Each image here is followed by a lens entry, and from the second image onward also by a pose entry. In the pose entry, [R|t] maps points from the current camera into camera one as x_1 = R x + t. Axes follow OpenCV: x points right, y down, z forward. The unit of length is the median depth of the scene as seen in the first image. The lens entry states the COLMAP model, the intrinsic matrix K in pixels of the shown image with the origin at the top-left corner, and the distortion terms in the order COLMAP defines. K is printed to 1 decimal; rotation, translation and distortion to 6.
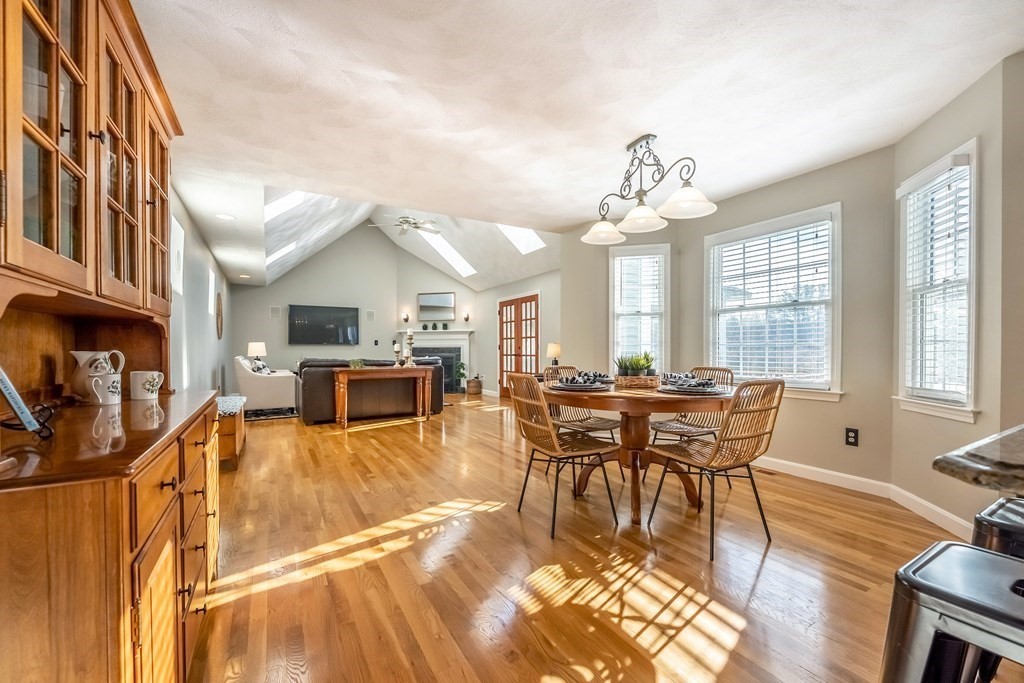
lens RADIAL K [[414.9, 0, 518.9], [0, 414.9, 346.8], [0, 0, 1]] dist [-0.010337, 0.000492]
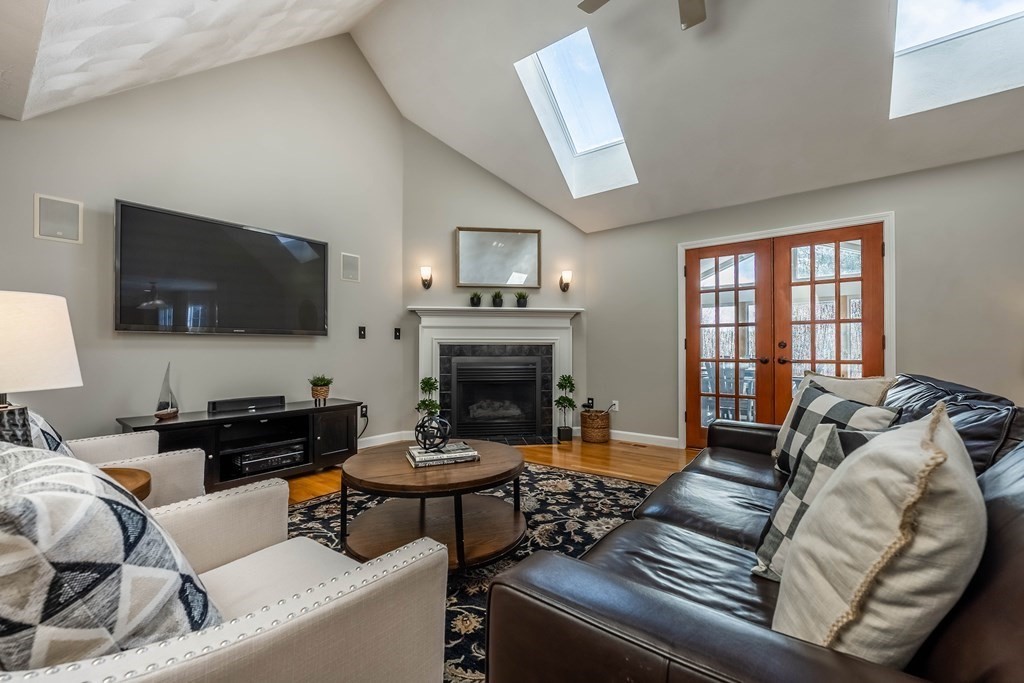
lens RADIAL K [[414.9, 0, 510.1], [0, 414.9, 343.8], [0, 0, 1]] dist [-0.010337, 0.000492]
pose [[0.929411, 0.004086, 0.369024, -0.371204], [-0.000524, 0.999952, -0.009752, 0.005253], [-0.369046, 0.008870, 0.929369, 0.574104]]
